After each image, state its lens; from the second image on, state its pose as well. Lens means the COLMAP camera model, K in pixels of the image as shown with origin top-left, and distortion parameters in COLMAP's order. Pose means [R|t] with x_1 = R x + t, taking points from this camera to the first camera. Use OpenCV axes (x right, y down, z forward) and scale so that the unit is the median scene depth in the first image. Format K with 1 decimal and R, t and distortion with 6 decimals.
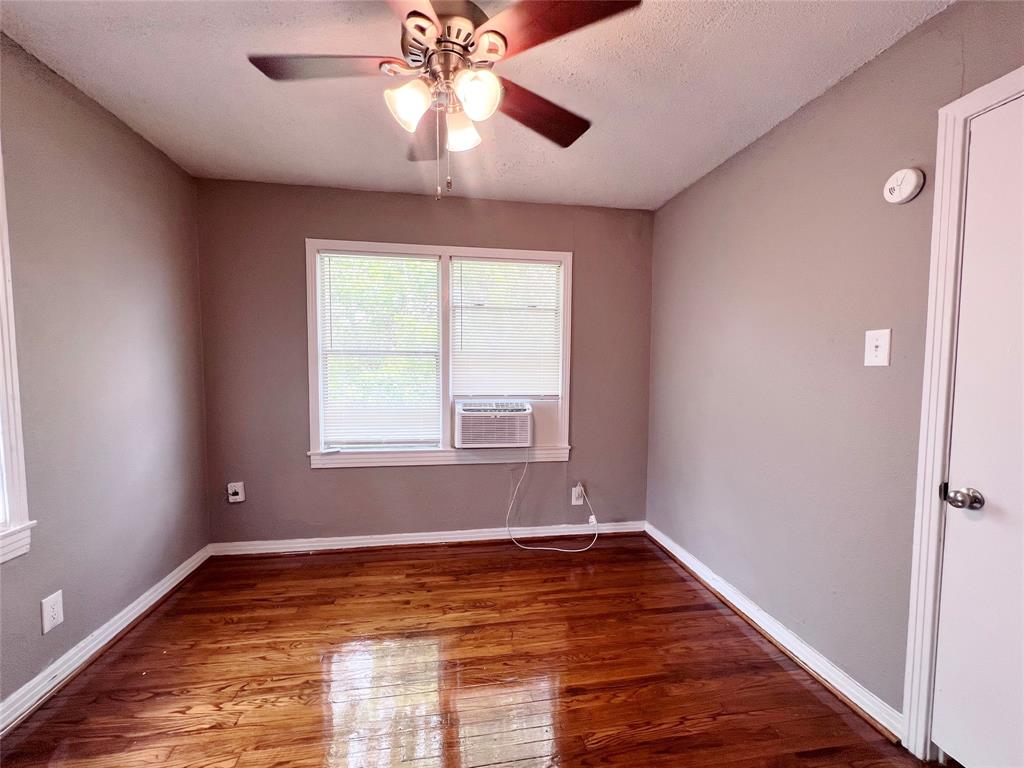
lens RADIAL K [[412.7, 0, 514.8], [0, 412.7, 385.2], [0, 0, 1]] dist [-0.000823, 0.001077]
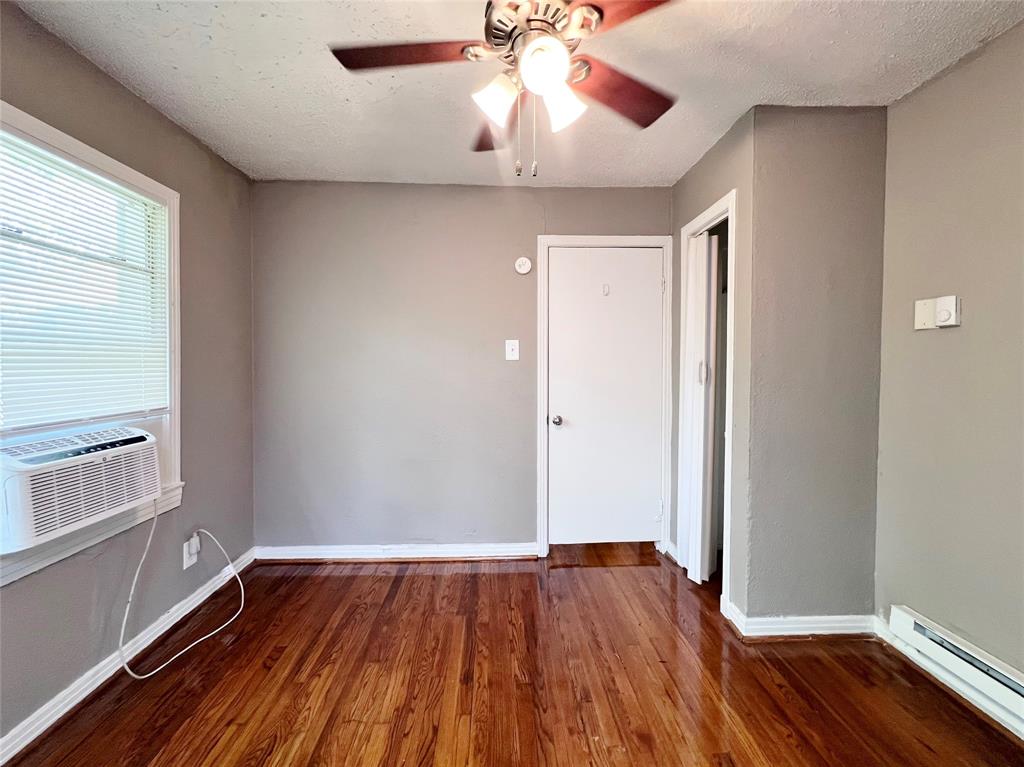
lens RADIAL K [[412.7, 0, 504.5], [0, 412.7, 365.2], [0, 0, 1]] dist [-0.000823, 0.001077]
pose [[0.151518, -0.018555, 0.988280, -0.613185], [0.049487, 0.998712, 0.011164, -0.030923], [-0.987215, 0.047215, 0.152242, 0.522688]]
